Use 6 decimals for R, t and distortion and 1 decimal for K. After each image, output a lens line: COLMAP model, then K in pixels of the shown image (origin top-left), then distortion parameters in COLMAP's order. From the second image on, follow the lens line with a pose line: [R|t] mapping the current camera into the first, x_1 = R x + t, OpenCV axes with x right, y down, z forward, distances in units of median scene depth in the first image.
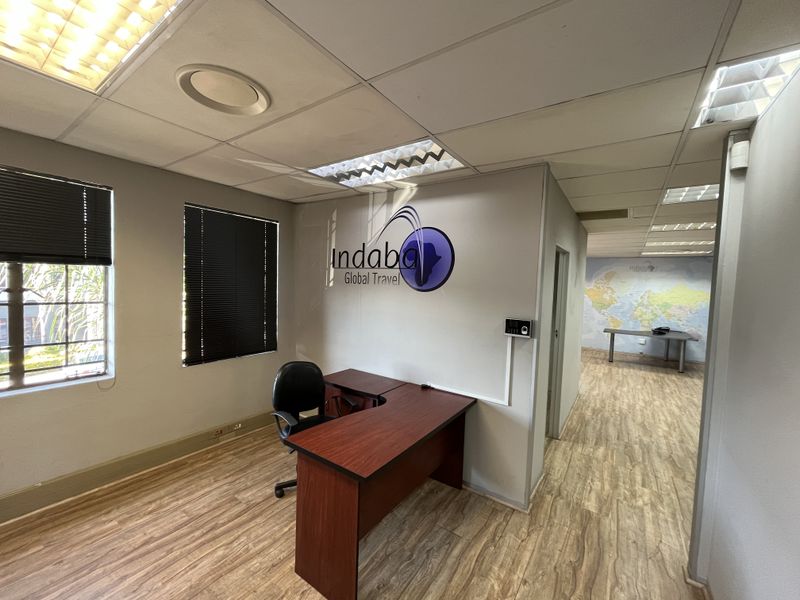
lens RADIAL K [[324.2, 0, 399.9], [0, 324.2, 298.3], [0, 0, 1]] dist [-0.002409, -0.000227]
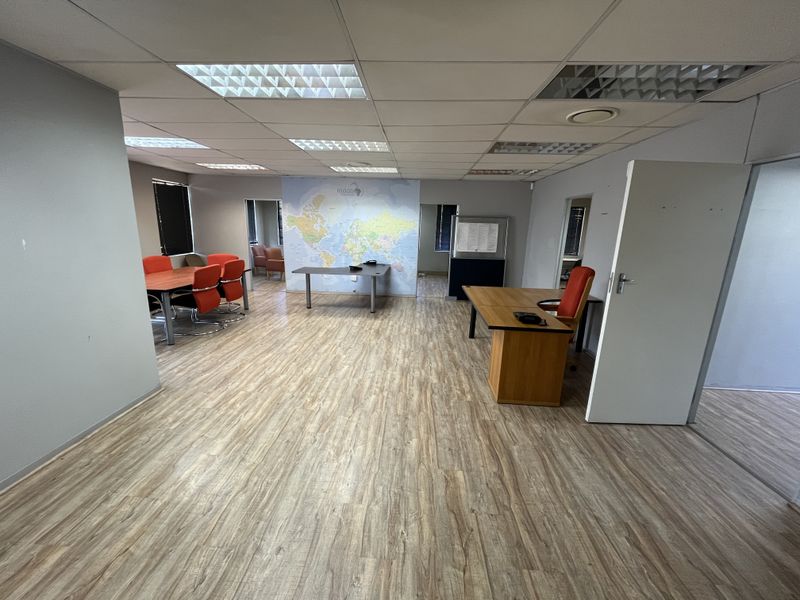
lens RADIAL K [[324.2, 0, 399.2], [0, 324.2, 298.9], [0, 0, 1]] dist [-0.002409, -0.000227]
pose [[0.855397, -0.128111, 0.501880, 0.431144], [0.029843, 0.979511, 0.199168, 0.017742], [-0.517112, -0.155390, 0.841694, 0.198355]]
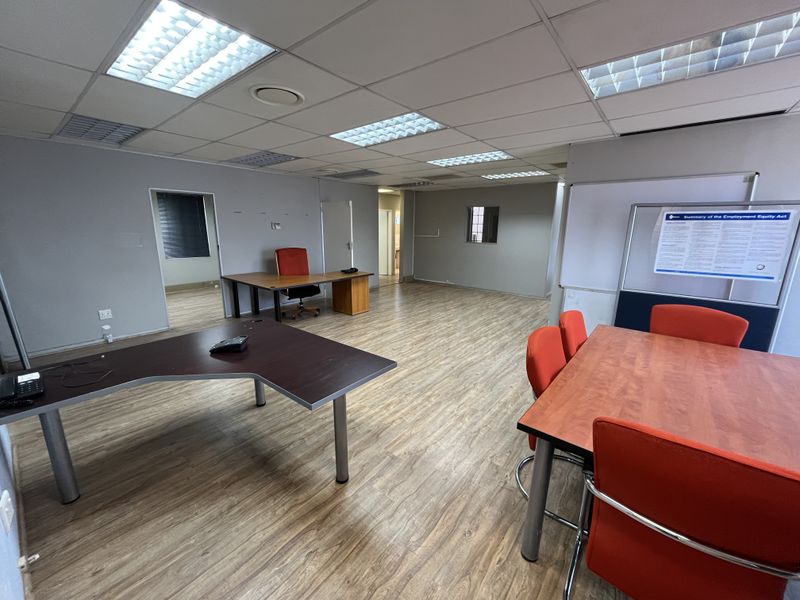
lens RADIAL K [[324.2, 0, 401.3], [0, 324.2, 303.2], [0, 0, 1]] dist [-0.002409, -0.000227]
pose [[-0.996236, -0.062424, 0.060140, 0.583394], [-0.043298, 0.959425, 0.278621, -0.023328], [-0.075092, 0.274968, -0.958516, 1.193378]]
